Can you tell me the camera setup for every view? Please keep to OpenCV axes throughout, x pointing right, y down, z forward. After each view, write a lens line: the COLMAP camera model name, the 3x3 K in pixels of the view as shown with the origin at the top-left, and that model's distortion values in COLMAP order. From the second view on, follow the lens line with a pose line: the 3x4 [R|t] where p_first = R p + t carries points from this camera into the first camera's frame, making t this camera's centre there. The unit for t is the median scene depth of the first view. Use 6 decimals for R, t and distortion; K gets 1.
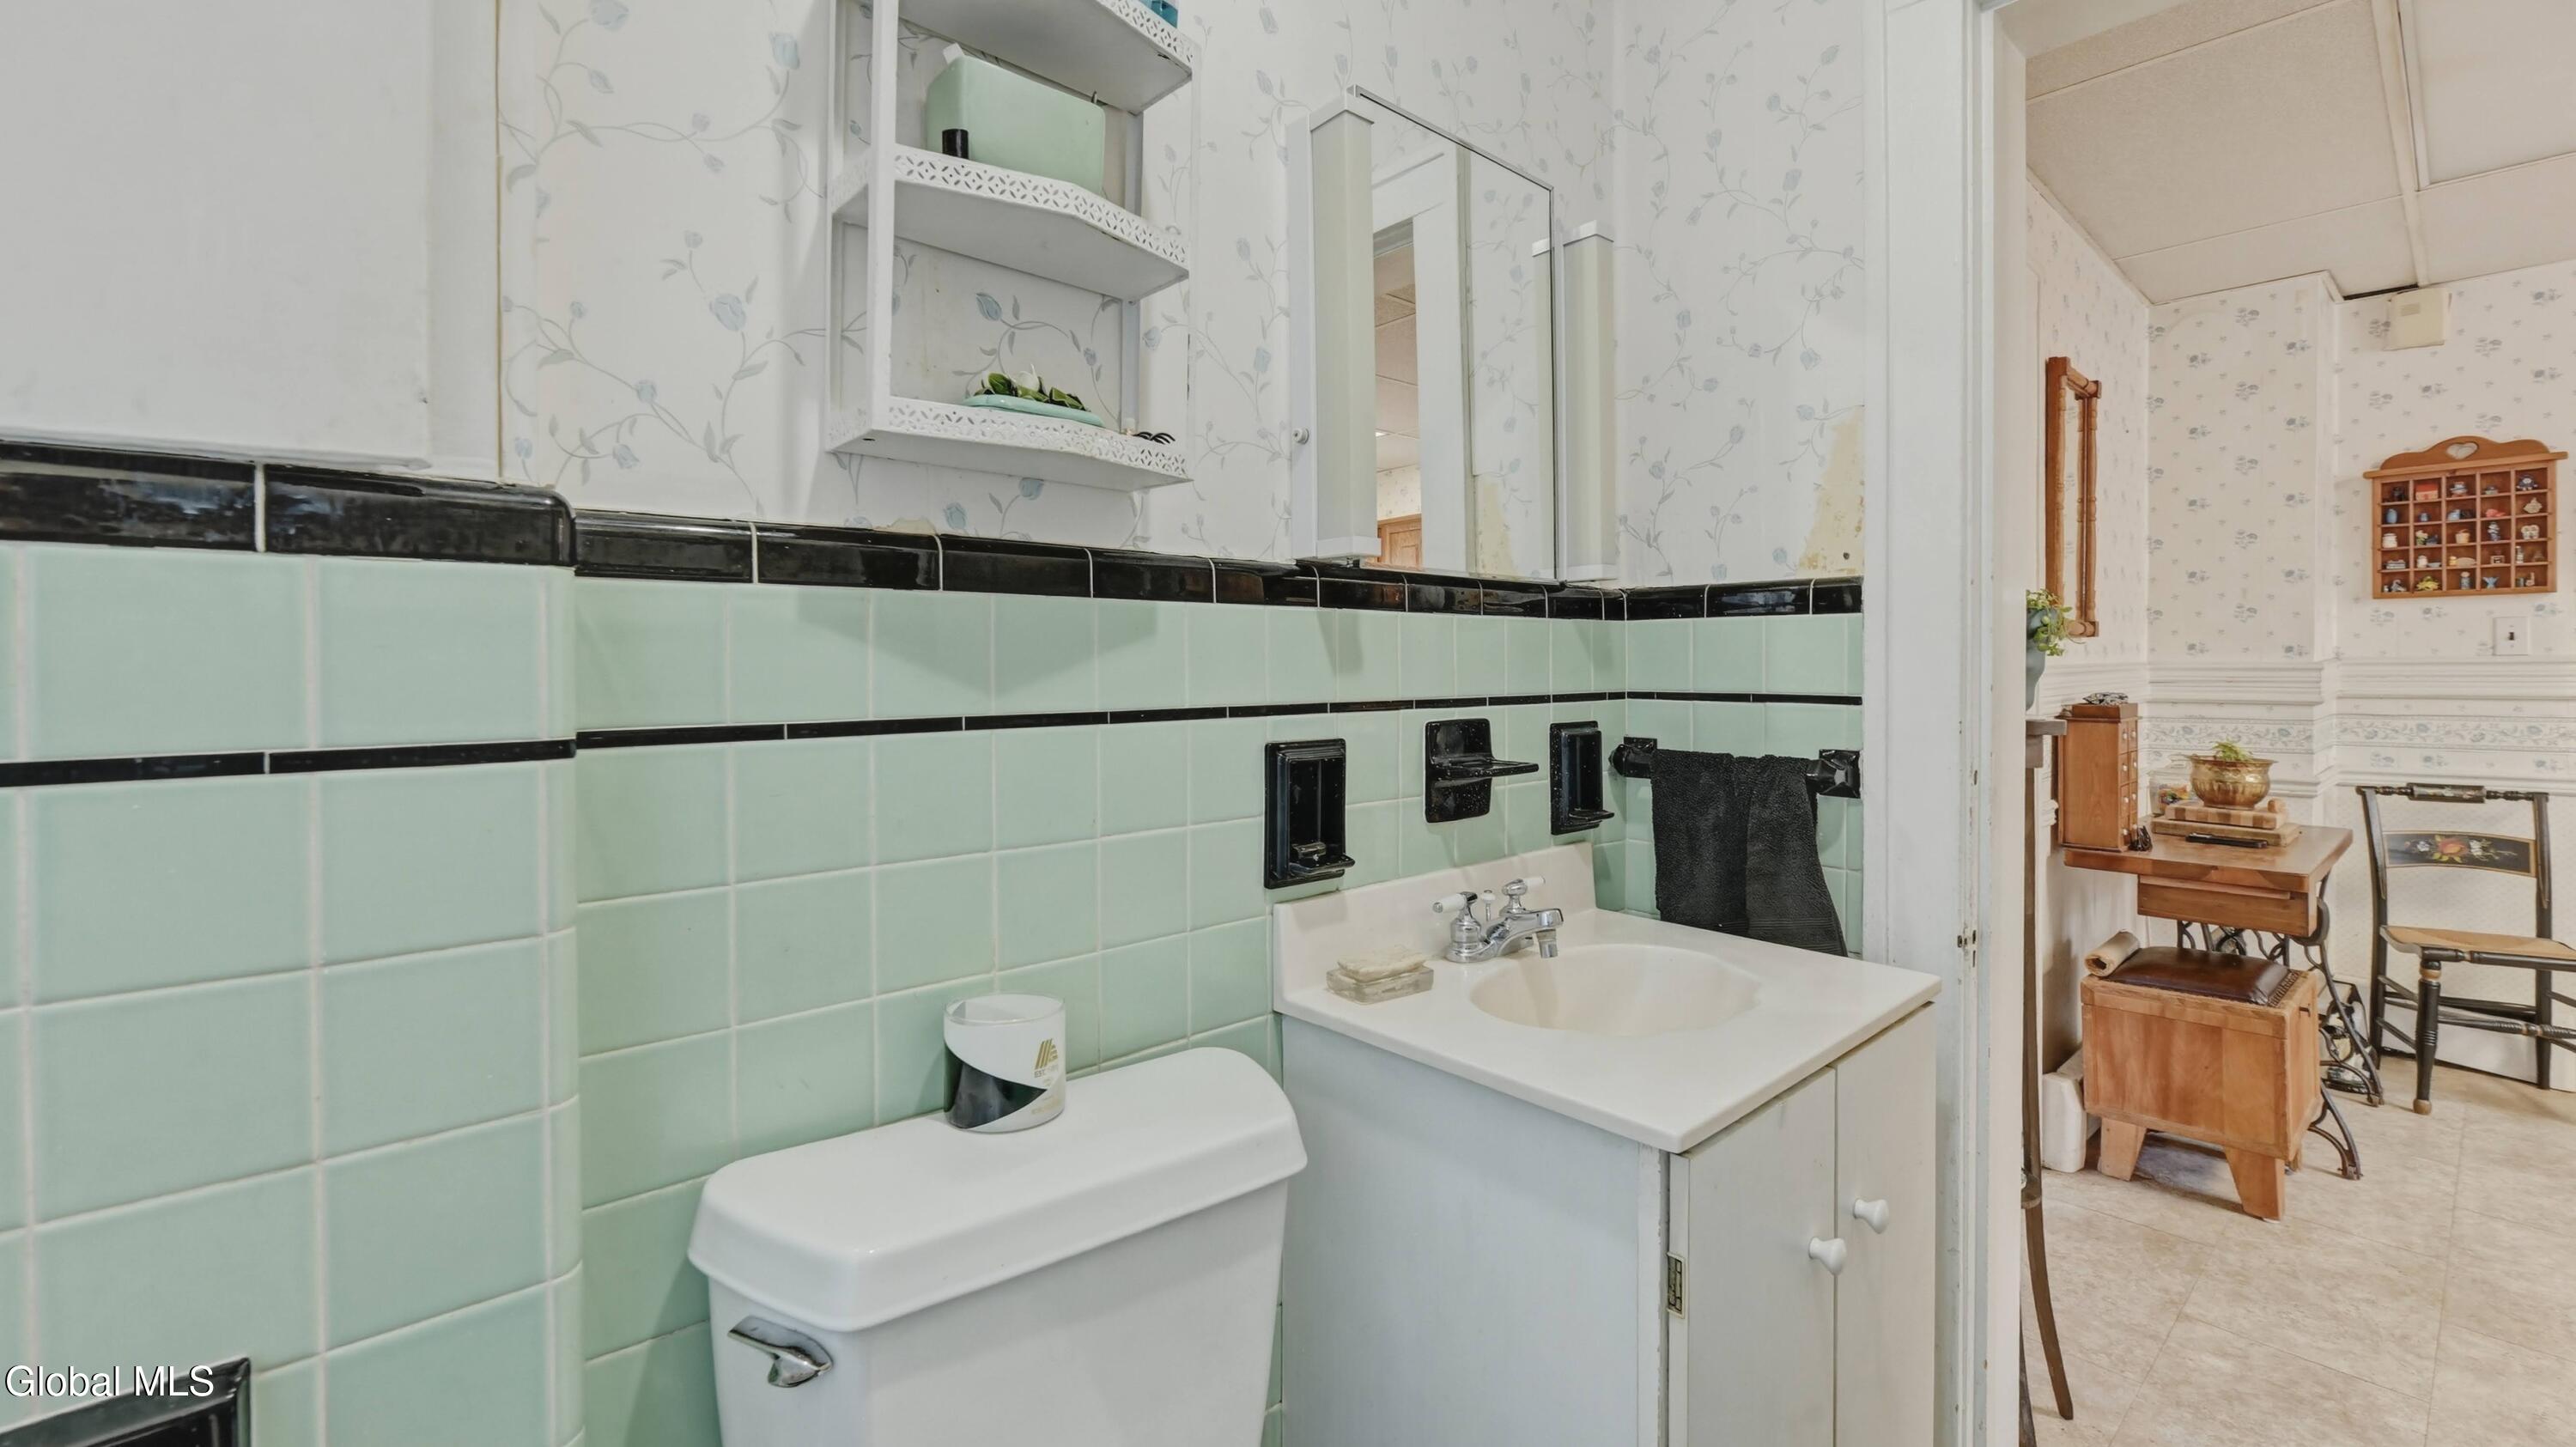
lens RADIAL K [[1060.2, 0, 1284.5], [0, 1060.2, 638.0], [0, 0, 1]] dist [-0.000737, -0.000110]
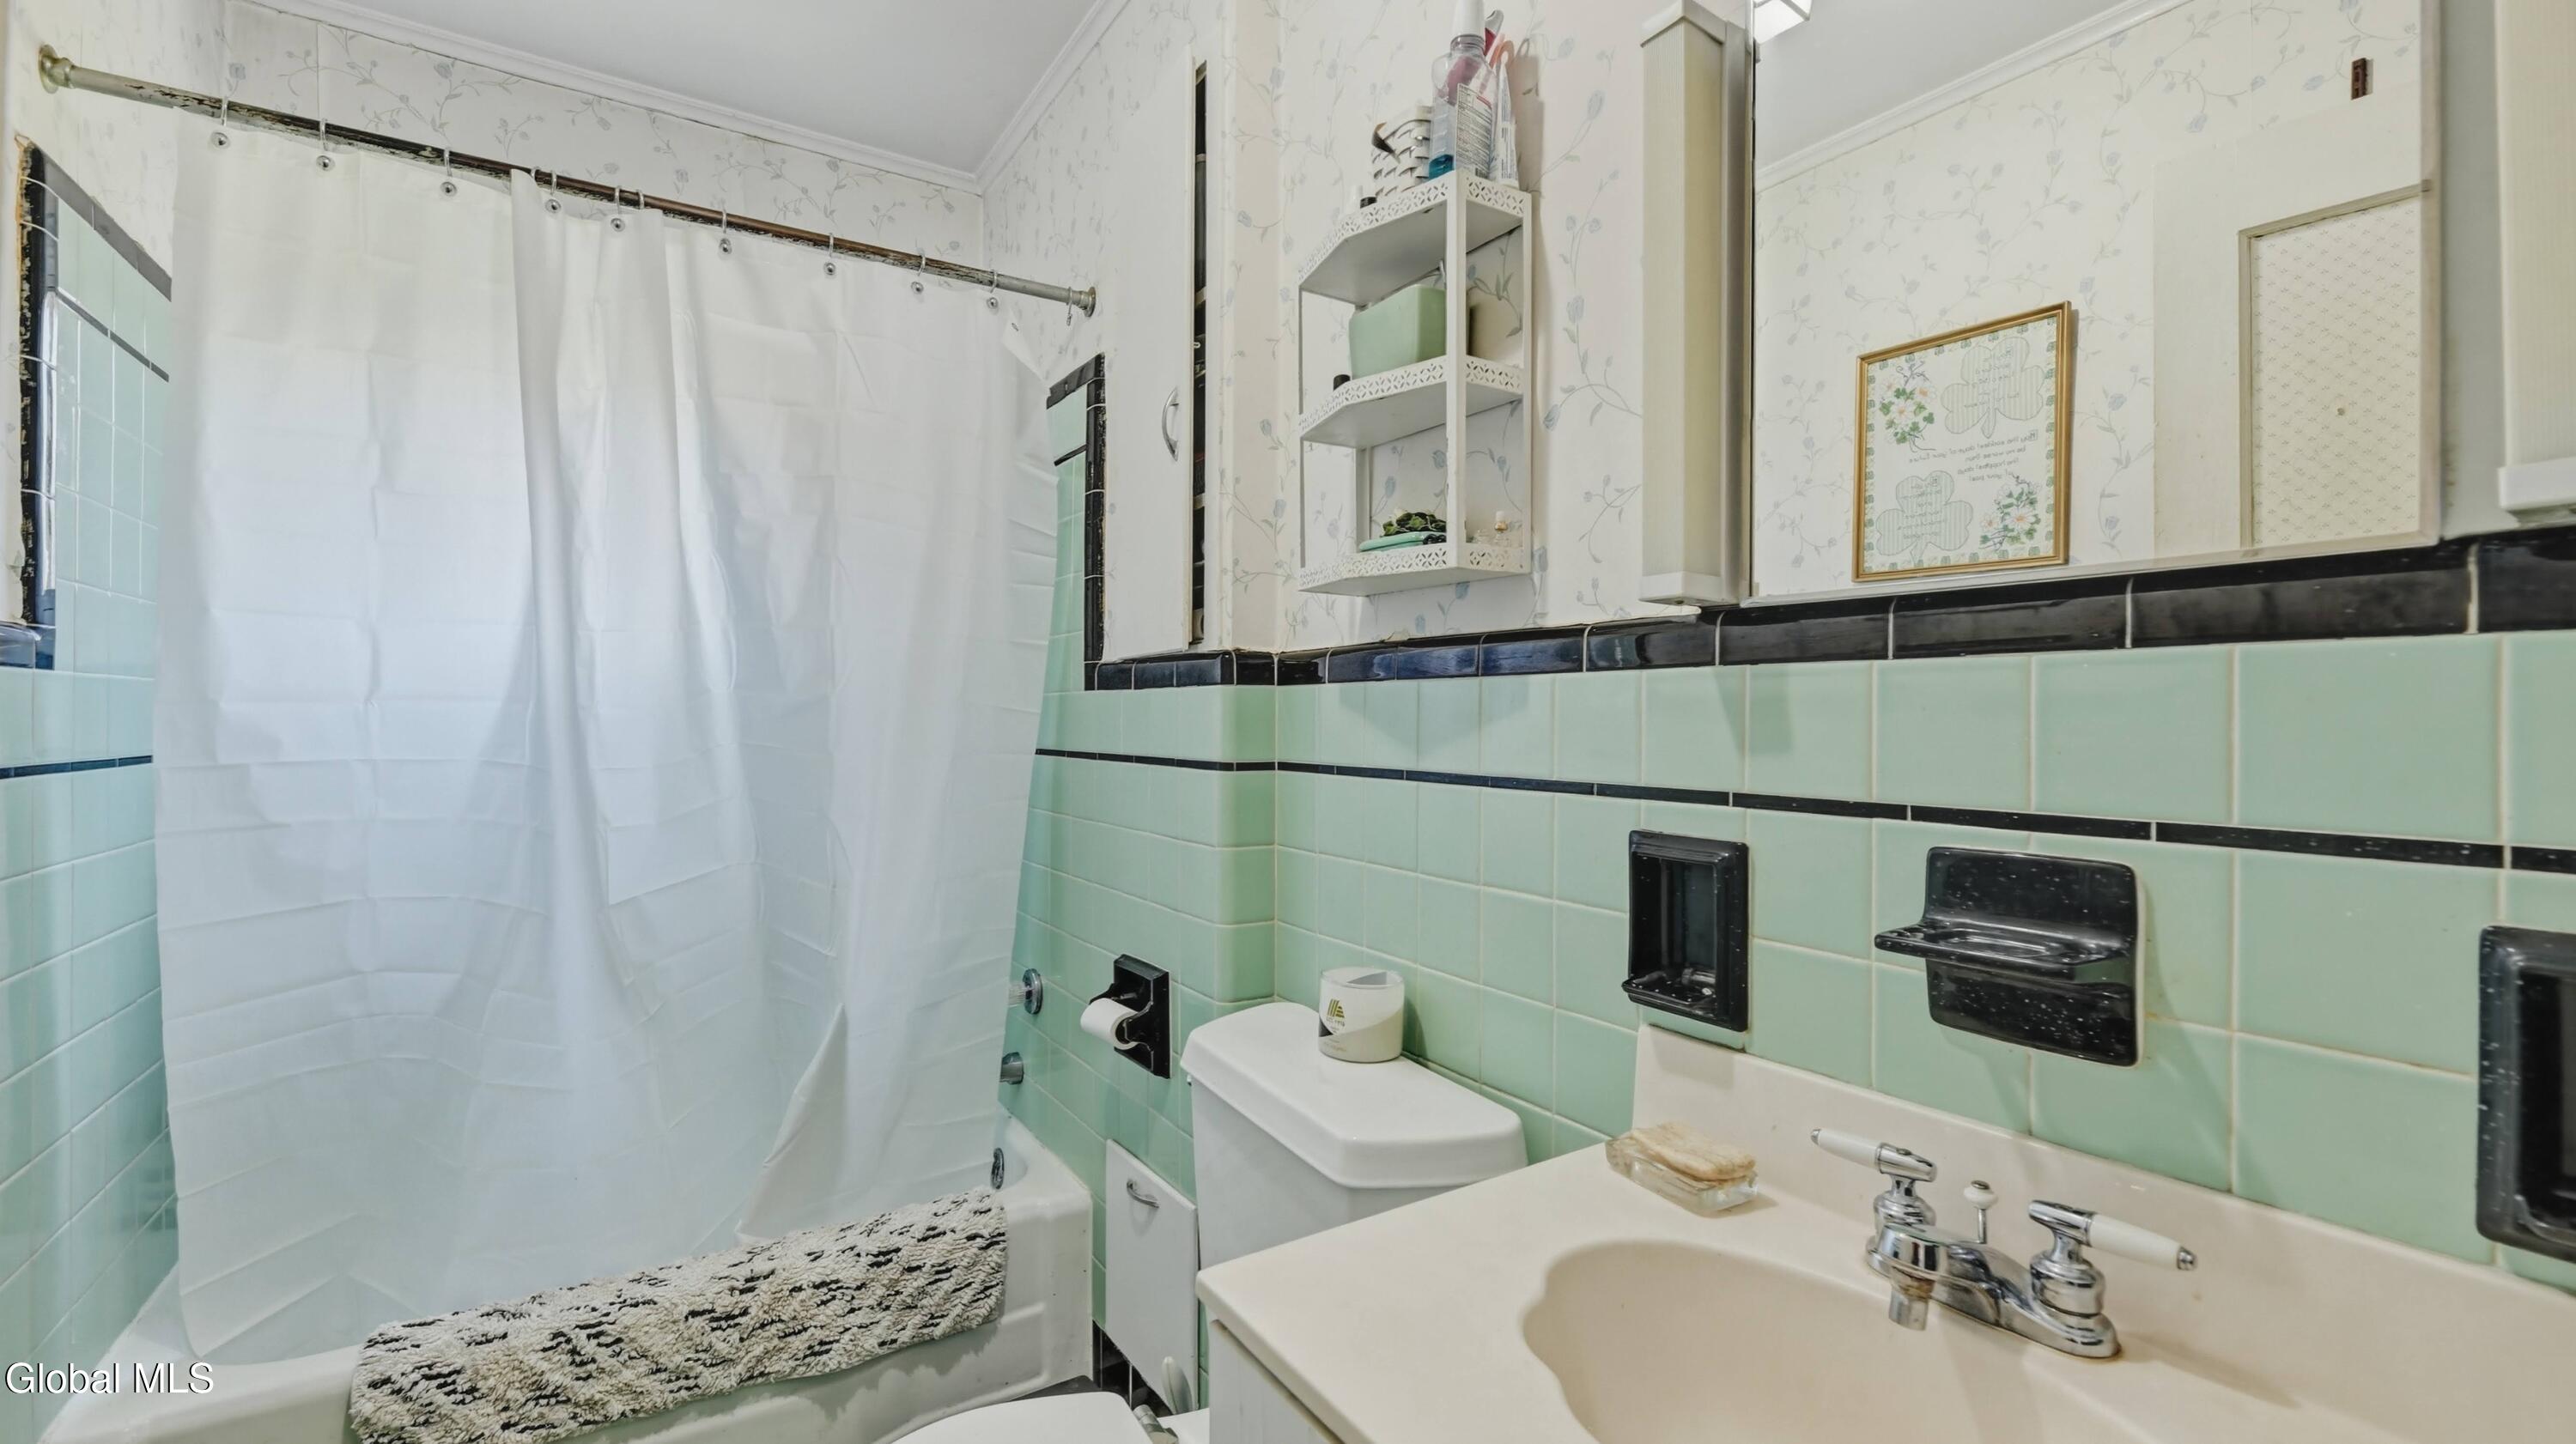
lens RADIAL K [[1087.2, 0, 1286.9], [0, 1087.2, 700.4], [0, 0, 1]] dist [-0.002262, -0.000349]
pose [[-0.167346, -0.024340, -0.985598, 0.855603], [0.005928, 0.999652, -0.025694, 0.014505], [0.985880, -0.010142, -0.167144, 0.829441]]
